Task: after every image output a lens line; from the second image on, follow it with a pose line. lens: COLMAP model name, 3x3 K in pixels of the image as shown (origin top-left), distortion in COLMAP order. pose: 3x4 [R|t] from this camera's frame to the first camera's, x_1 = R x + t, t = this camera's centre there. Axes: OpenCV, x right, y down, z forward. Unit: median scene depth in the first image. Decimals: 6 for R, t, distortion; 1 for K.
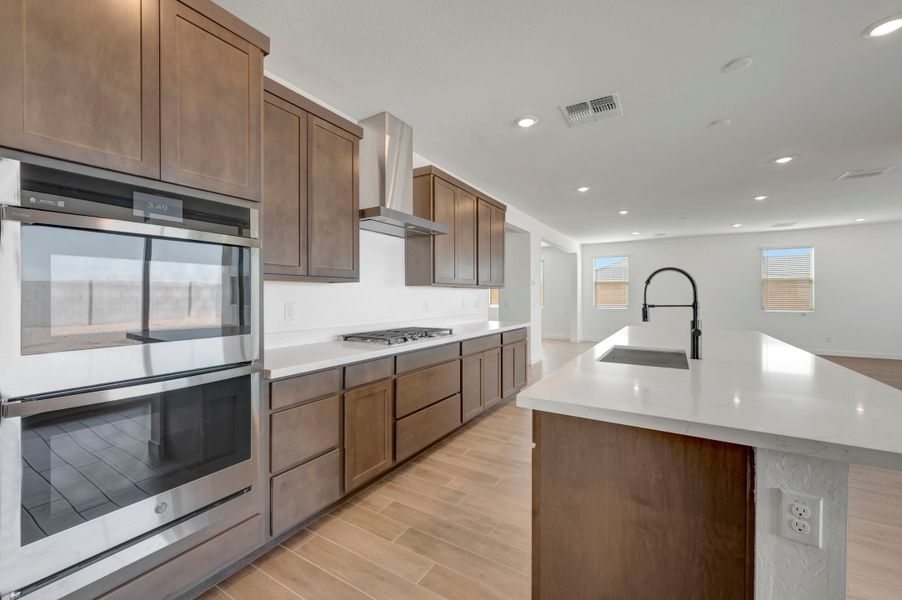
lens RADIAL K [[371.2, 0, 447.4], [0, 371.2, 292.6], [0, 0, 1]] dist [-0.001331, -0.000103]
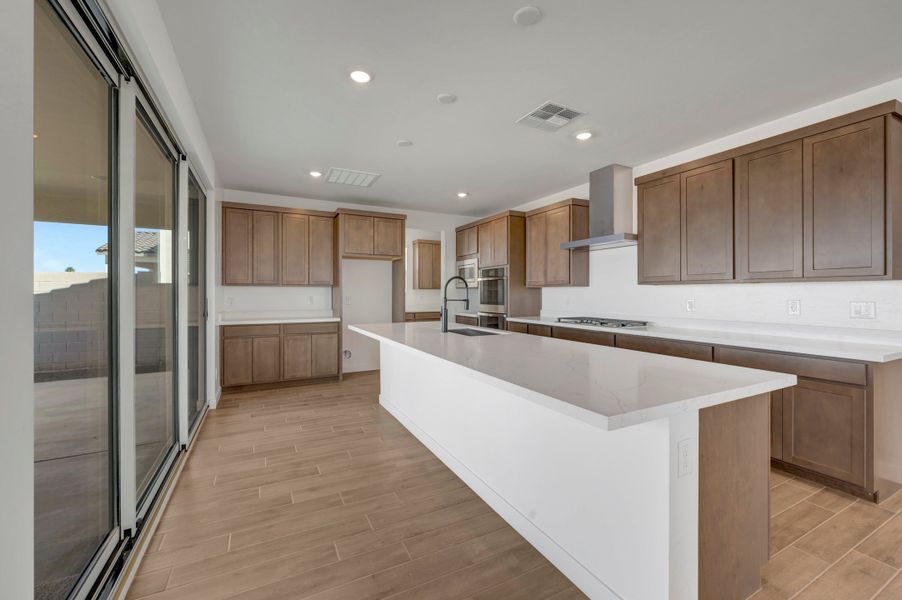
lens RADIAL K [[360.7, 0, 457.3], [0, 360.7, 294.8], [0, 0, 1]] dist [-0.002181, -0.000213]
pose [[-0.511020, -0.002158, -0.859566, 1.584359], [-0.003765, 0.999993, -0.000272, 0.010685], [0.859561, 0.003097, -0.511025, 1.576920]]
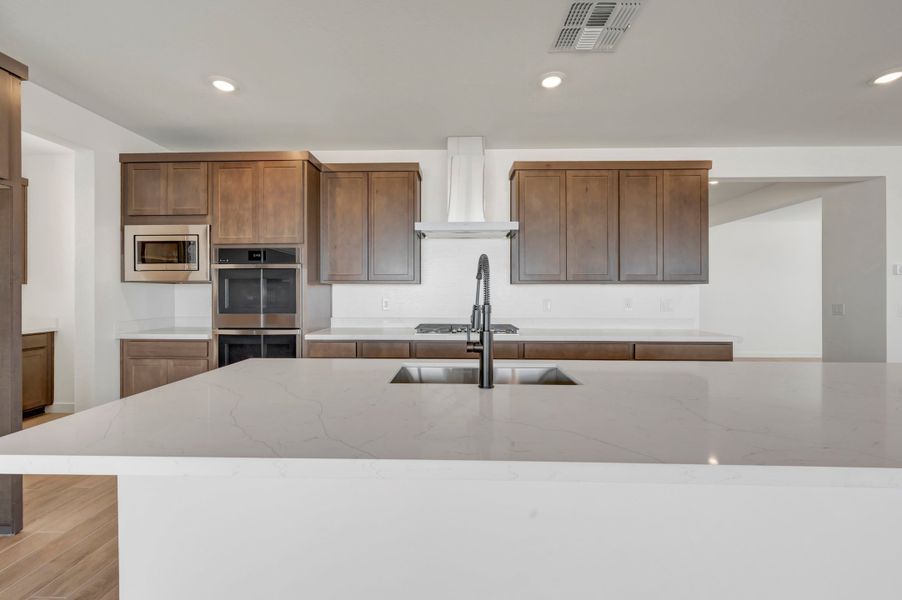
lens RADIAL K [[371.2, 0, 447.4], [0, 371.2, 292.6], [0, 0, 1]] dist [-0.001331, -0.000103]
pose [[0.485675, -0.005012, -0.874125, 0.907098], [0.001119, 0.999986, -0.005112, 0.005298], [0.874139, 0.001505, 0.485674, 0.463302]]
